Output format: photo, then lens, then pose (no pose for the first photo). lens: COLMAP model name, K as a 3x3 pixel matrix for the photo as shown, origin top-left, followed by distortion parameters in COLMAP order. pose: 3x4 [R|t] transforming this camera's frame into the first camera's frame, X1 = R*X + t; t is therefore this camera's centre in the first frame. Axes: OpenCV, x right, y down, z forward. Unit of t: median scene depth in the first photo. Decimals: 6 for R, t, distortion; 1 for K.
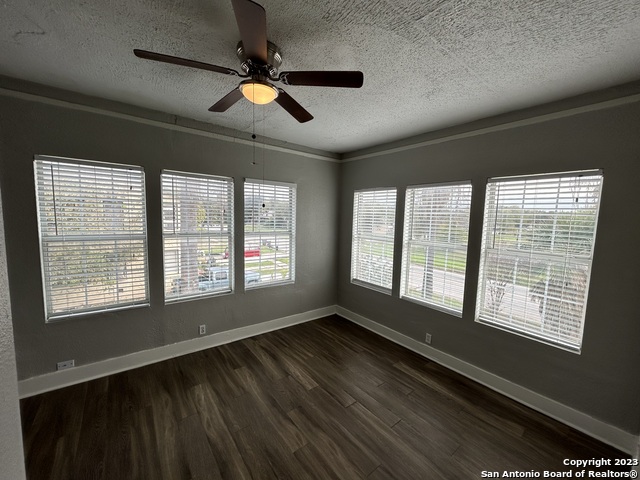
lens RADIAL K [[256.2, 0, 320.8], [0, 256.2, 242.3], [0, 0, 1]] dist [-0.000642, -0.000182]
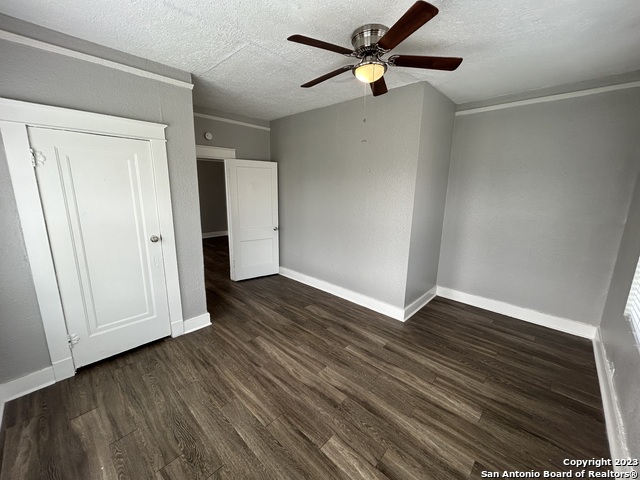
lens RADIAL K [[256.2, 0, 320.0], [0, 256.2, 236.7], [0, 0, 1]] dist [-0.000642, -0.000182]
pose [[-0.987080, -0.009400, -0.159950, 0.119244], [-0.056238, 0.955090, 0.290929, -0.151851], [0.150032, 0.296165, -0.943280, 1.715570]]
